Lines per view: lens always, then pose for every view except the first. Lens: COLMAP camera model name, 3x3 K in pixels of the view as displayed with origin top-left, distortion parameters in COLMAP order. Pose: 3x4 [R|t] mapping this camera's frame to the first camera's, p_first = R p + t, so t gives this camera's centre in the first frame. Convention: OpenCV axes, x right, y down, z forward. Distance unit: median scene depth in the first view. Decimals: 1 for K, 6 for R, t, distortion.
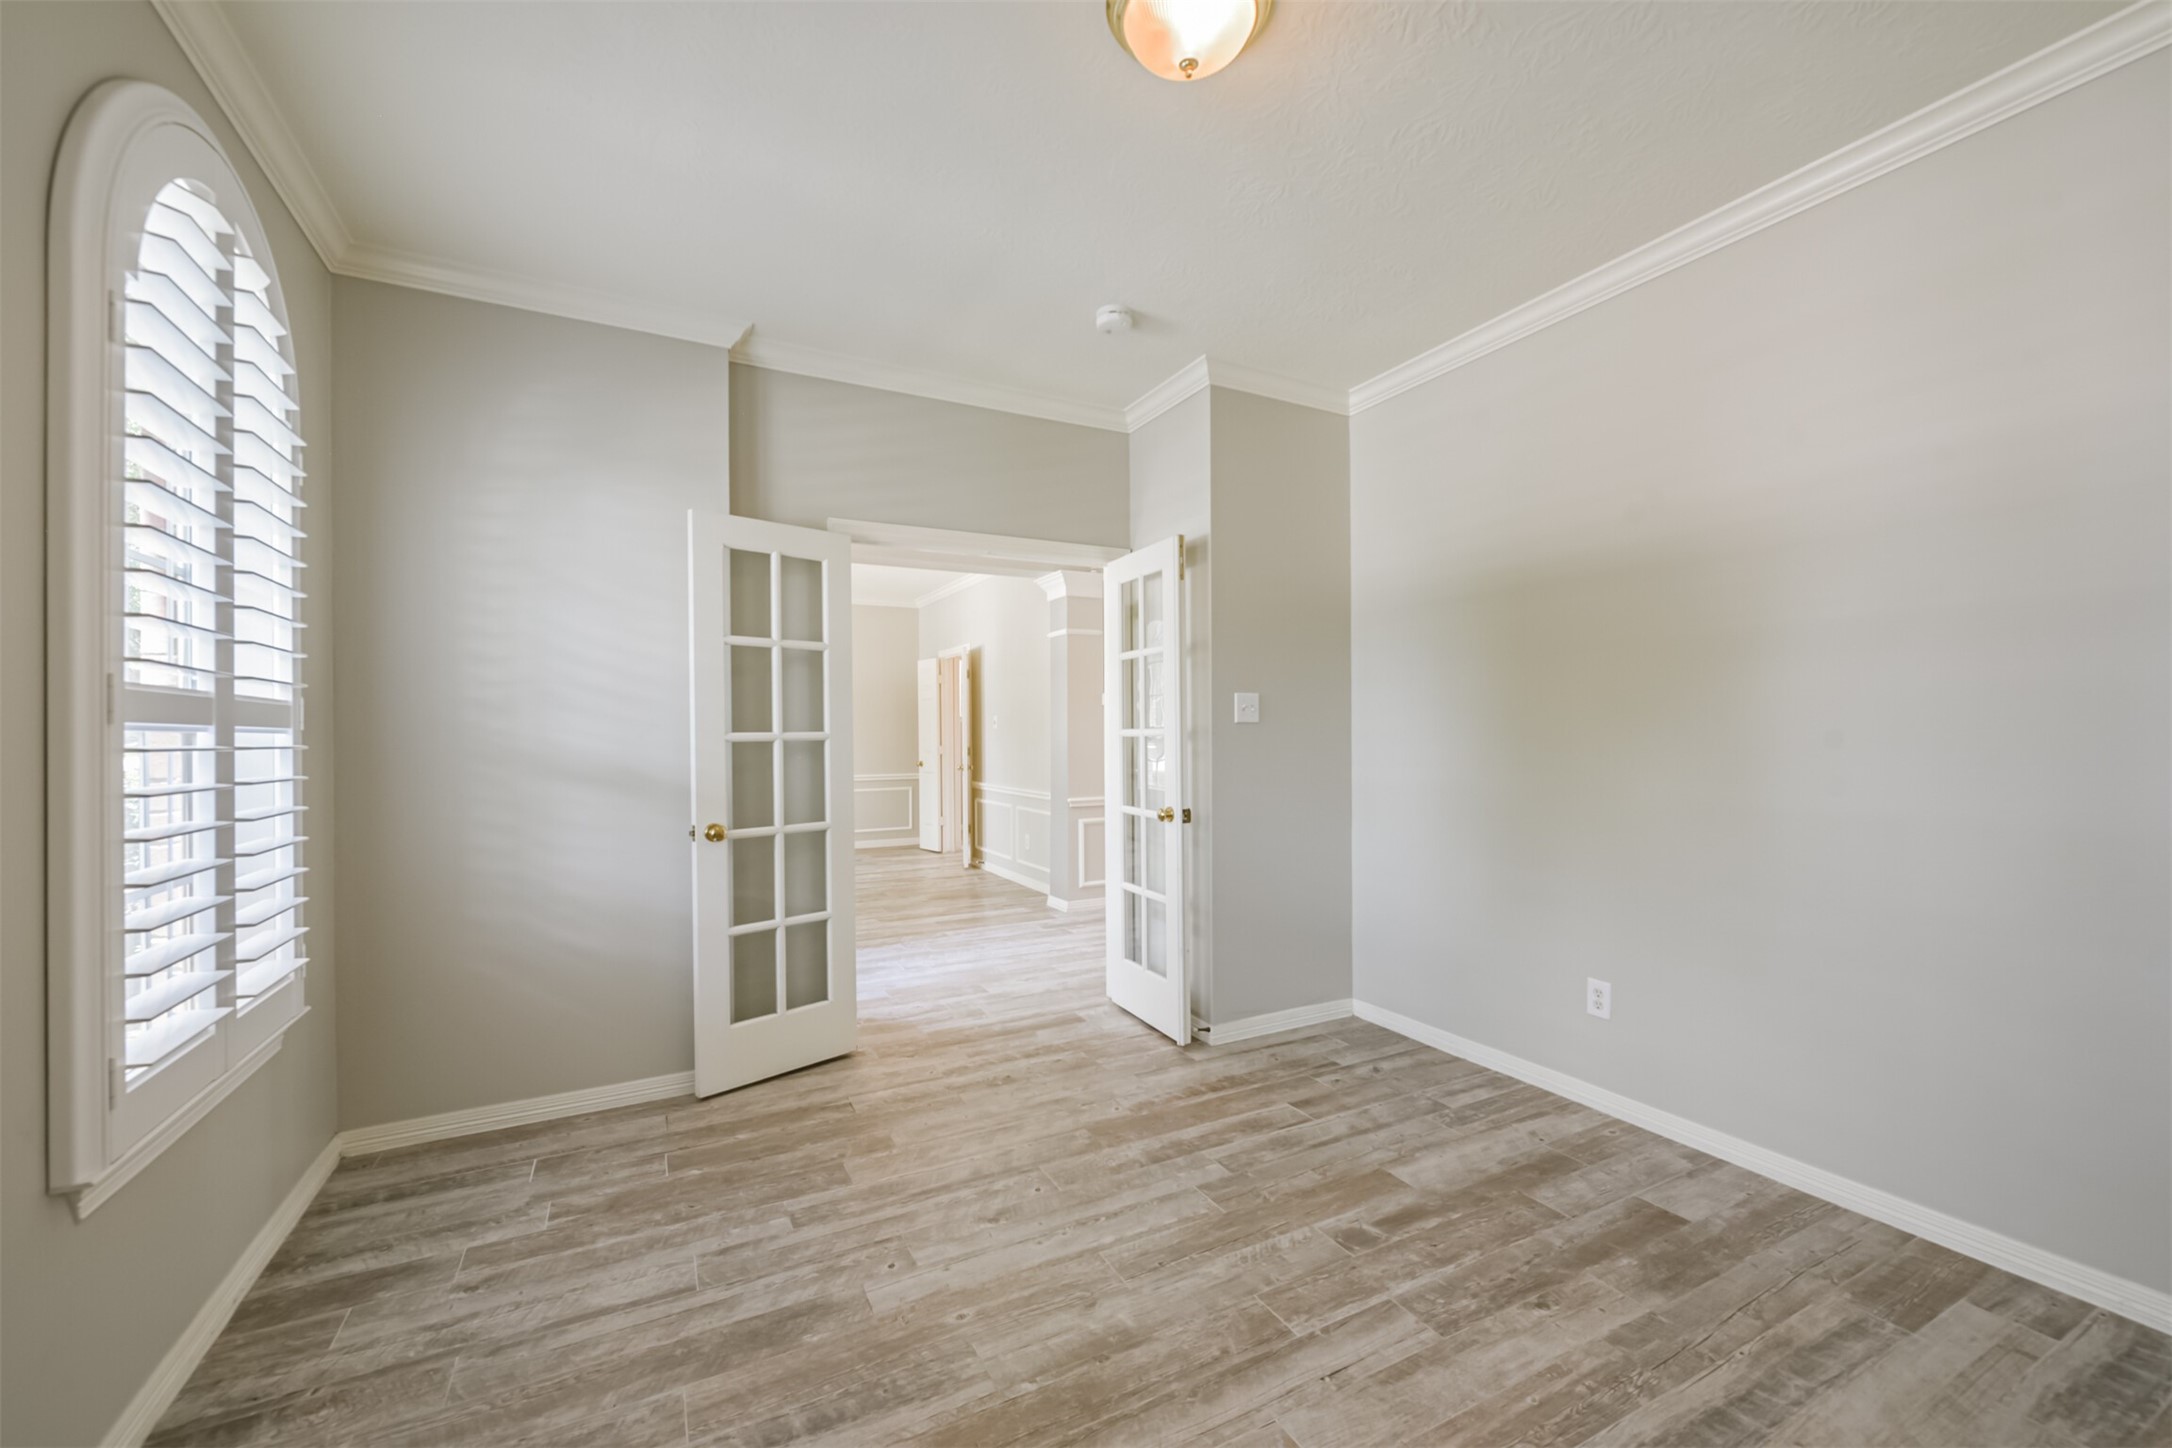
lens RADIAL K [[850.1, 0, 1088.6], [0, 850.1, 730.2], [0, 0, 1]] dist [0.001039, -0.000052]
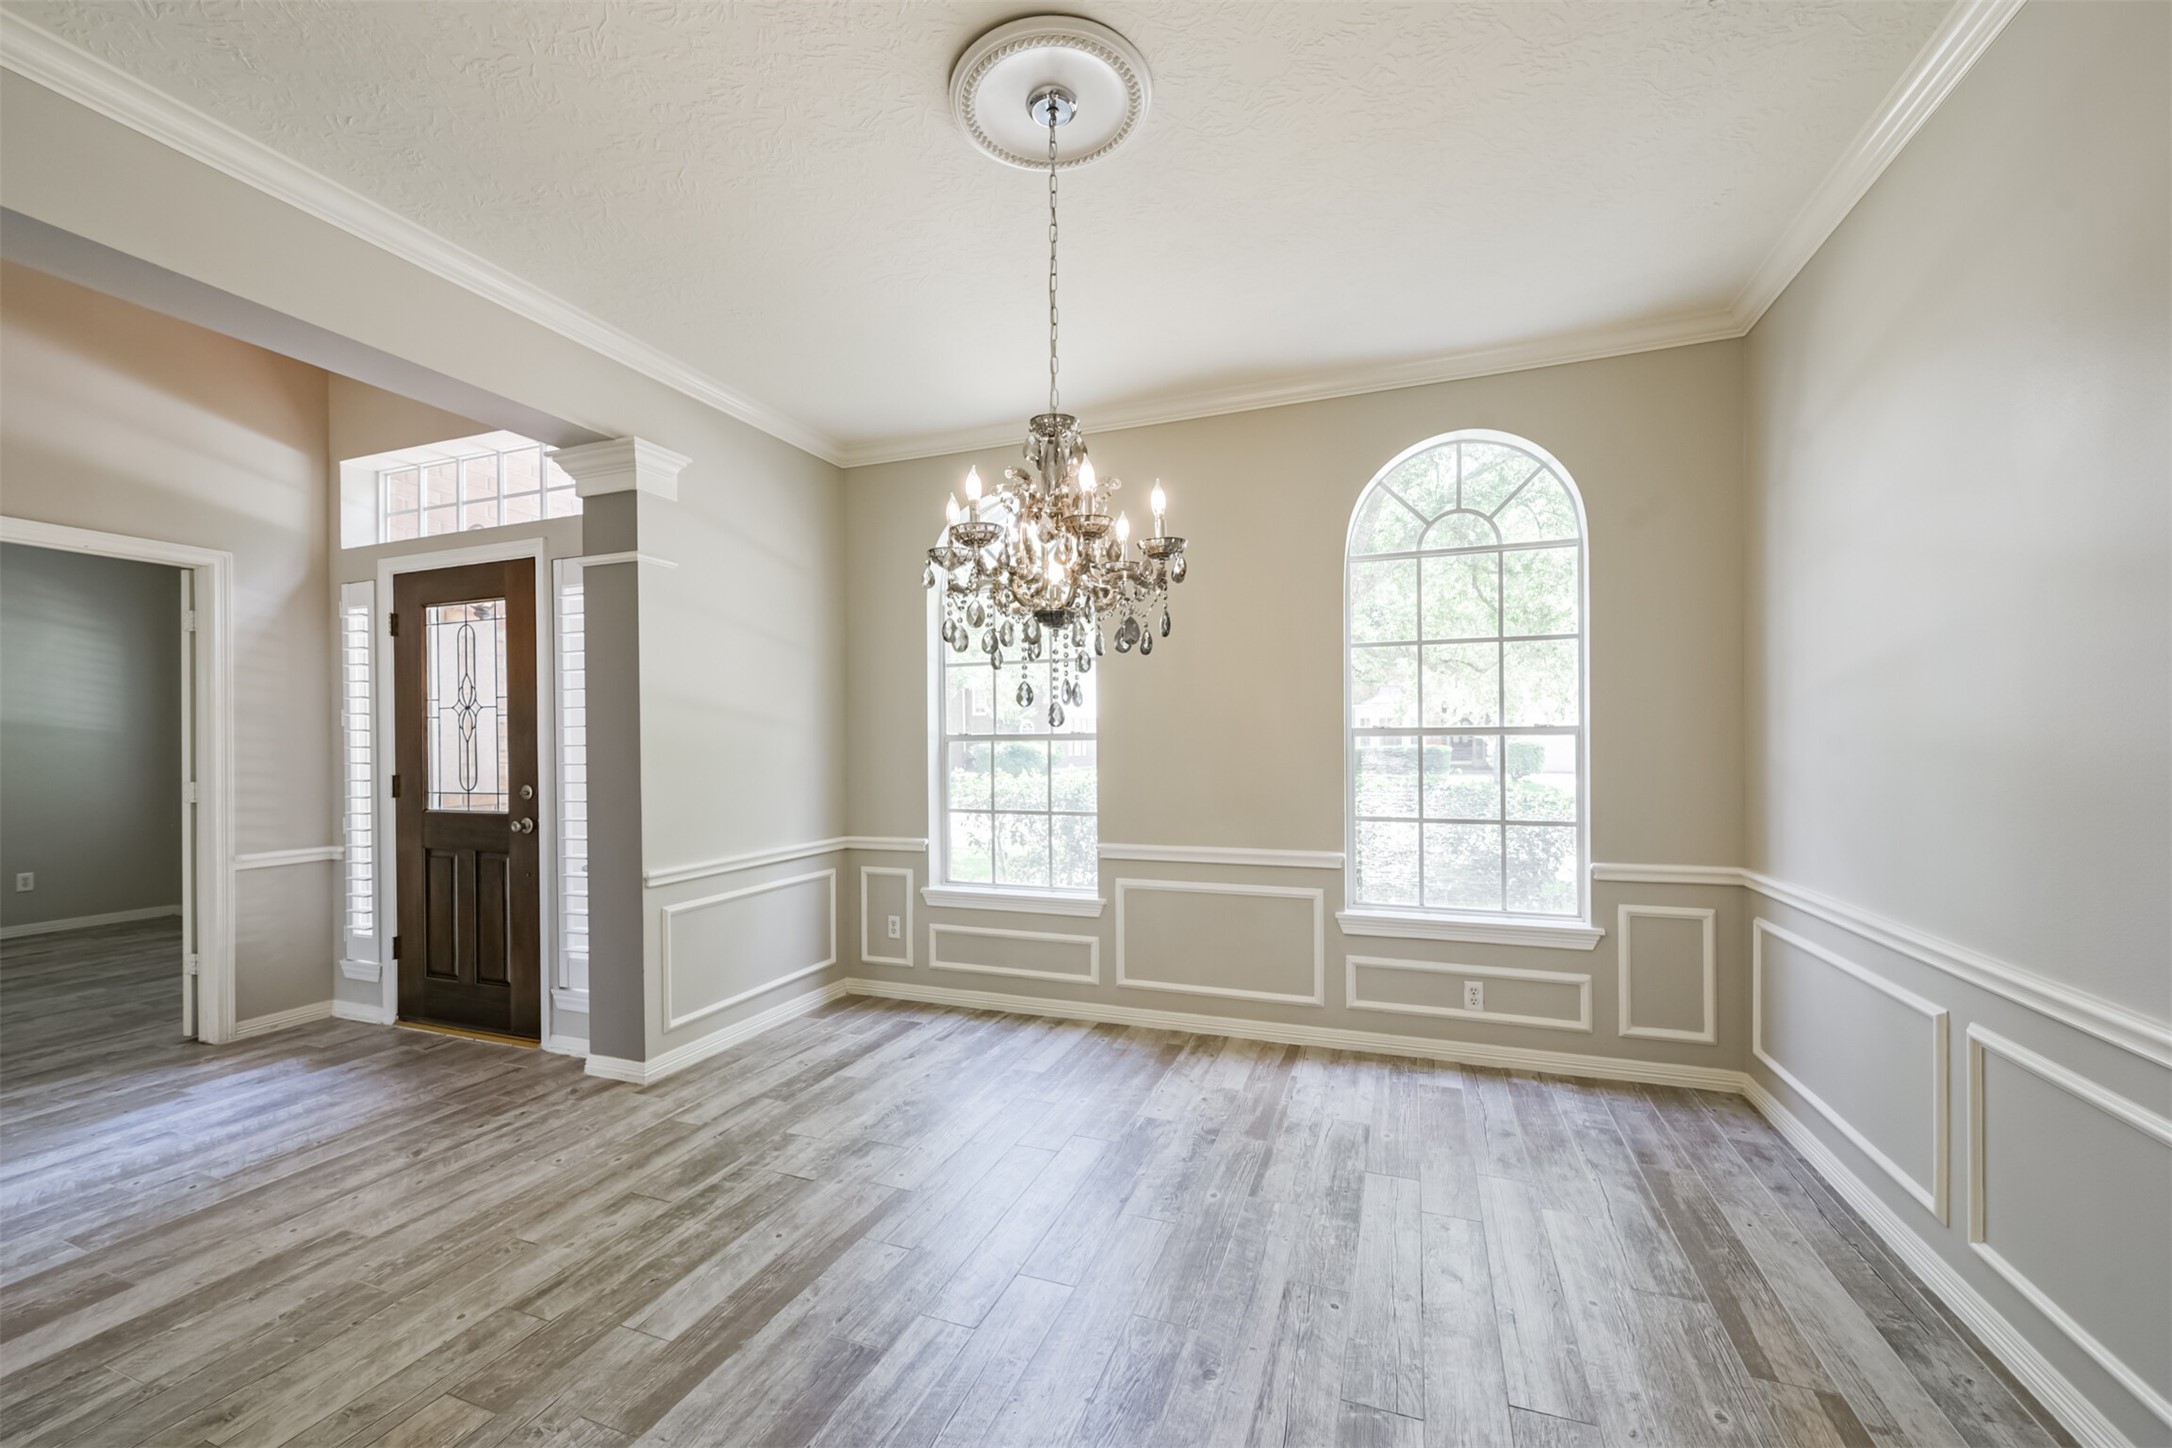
lens RADIAL K [[850.1, 0, 1089.5], [0, 850.1, 738.3], [0, 0, 1]] dist [0.001039, -0.000052]
pose [[-0.745569, 0.005866, -0.666403, -0.299845], [0.010806, 0.999936, -0.003288, 0.002511], [0.666341, -0.009653, -0.745584, 1.893619]]
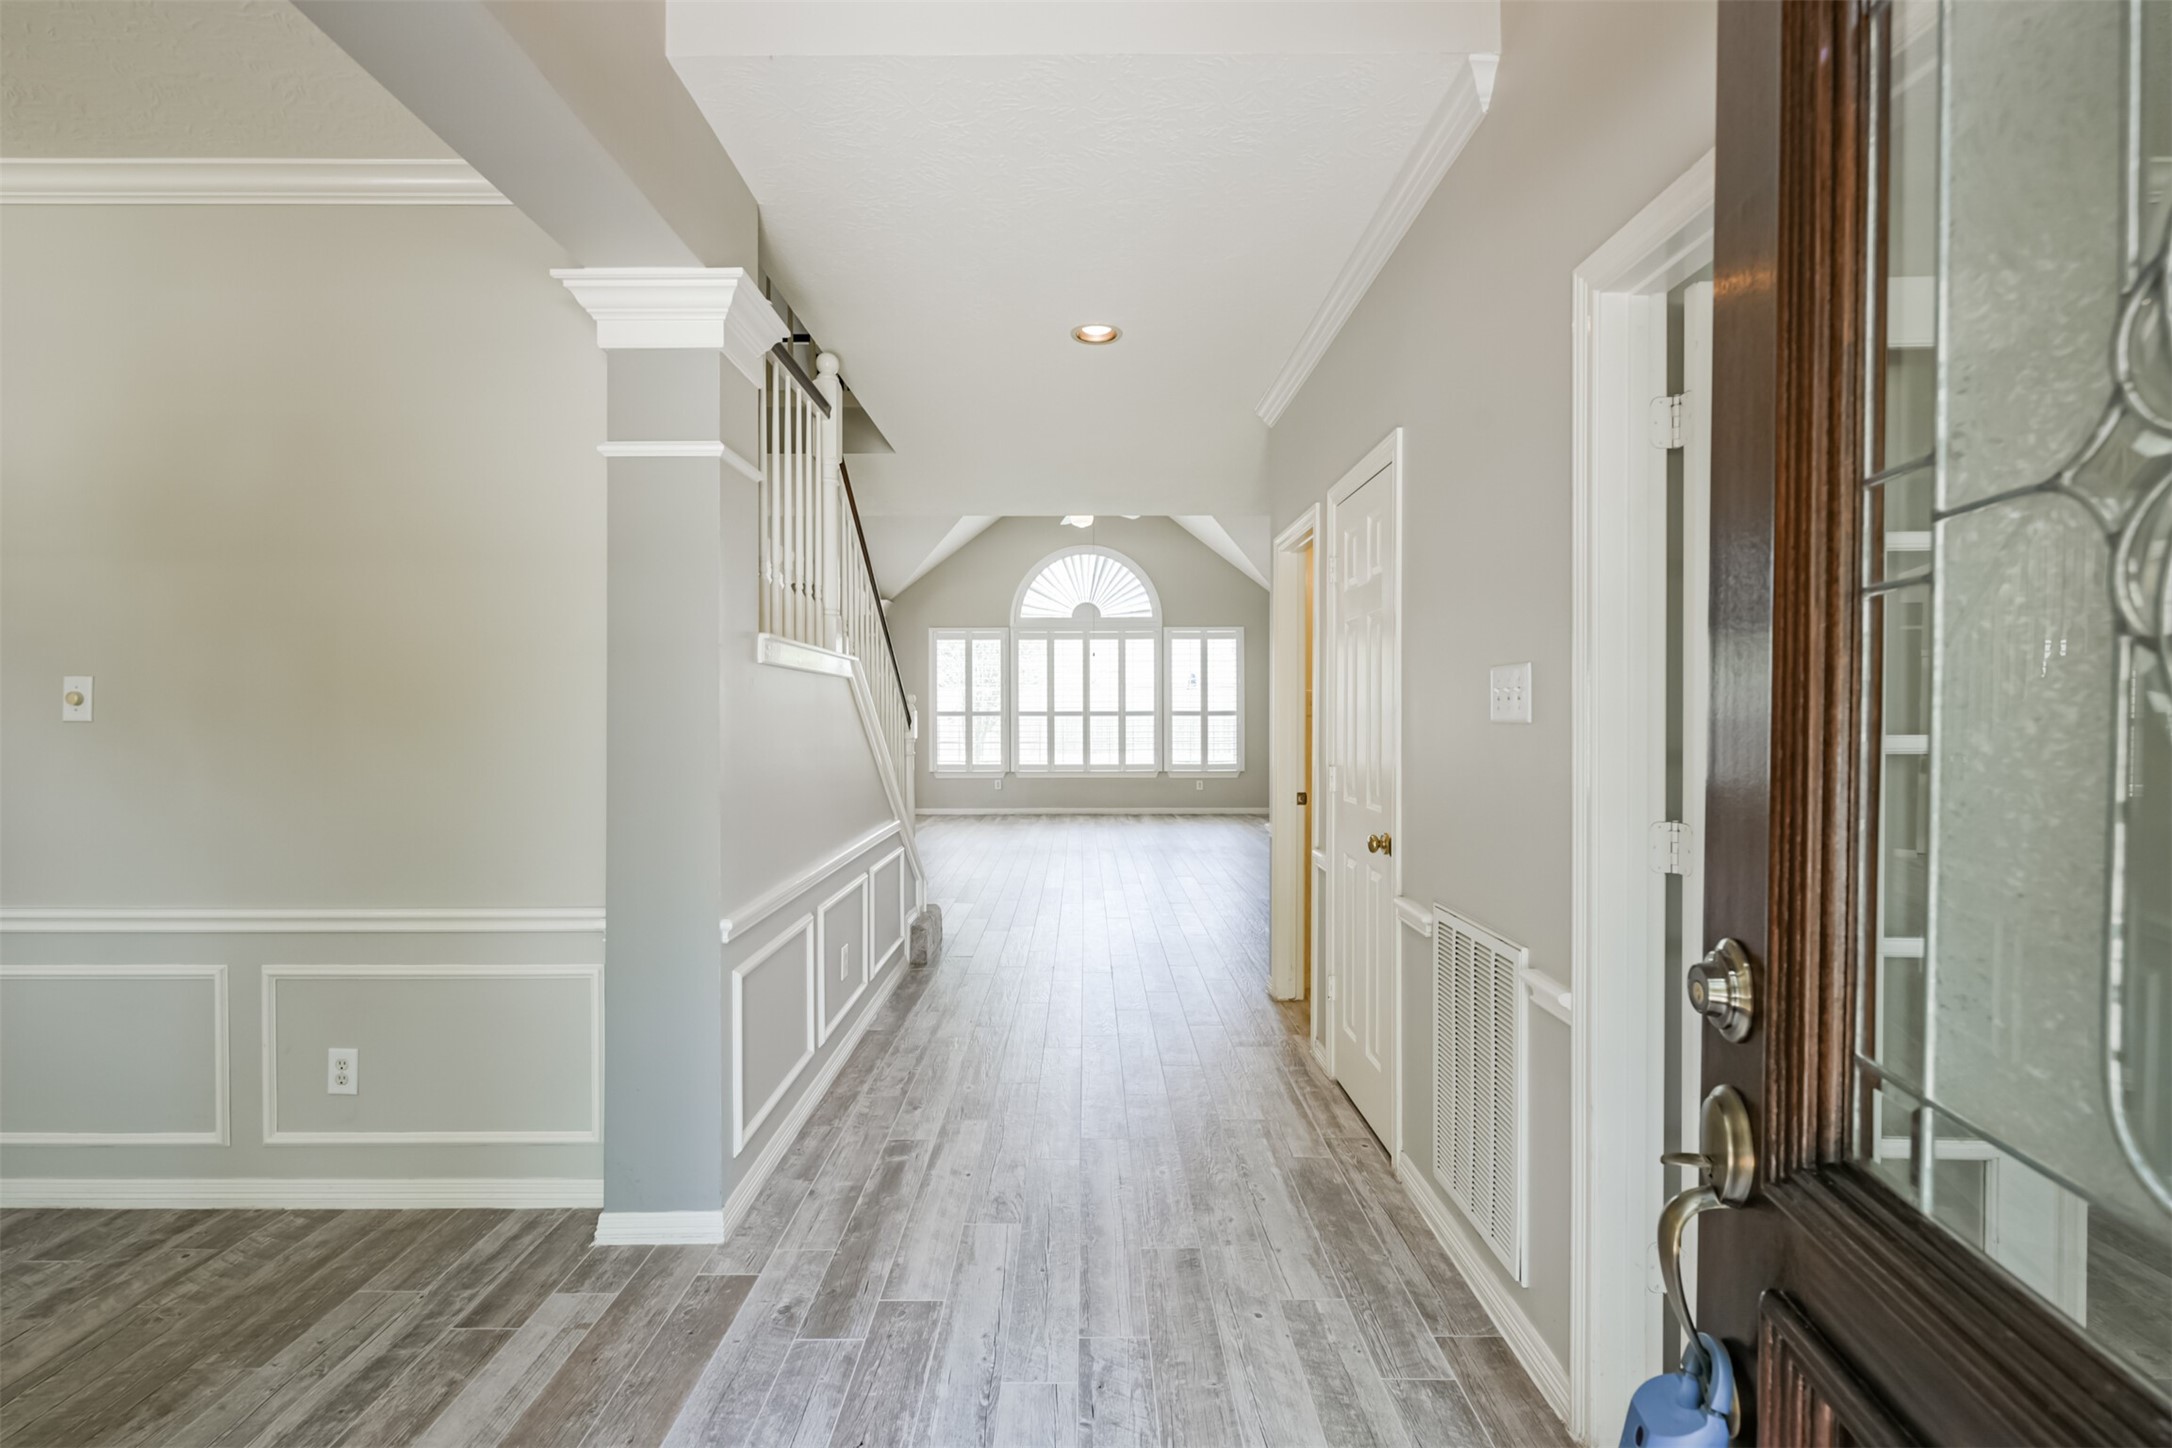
lens RADIAL K [[942.6, 0, 1086.1], [0, 942.6, 717.0], [0, 0, 1]] dist [-0.001519, 0.000347]
pose [[0.462900, -0.011214, 0.886340, -0.390652], [-0.001548, 0.999908, 0.013459, -0.015372], [-0.886409, -0.007602, 0.462840, 0.887391]]
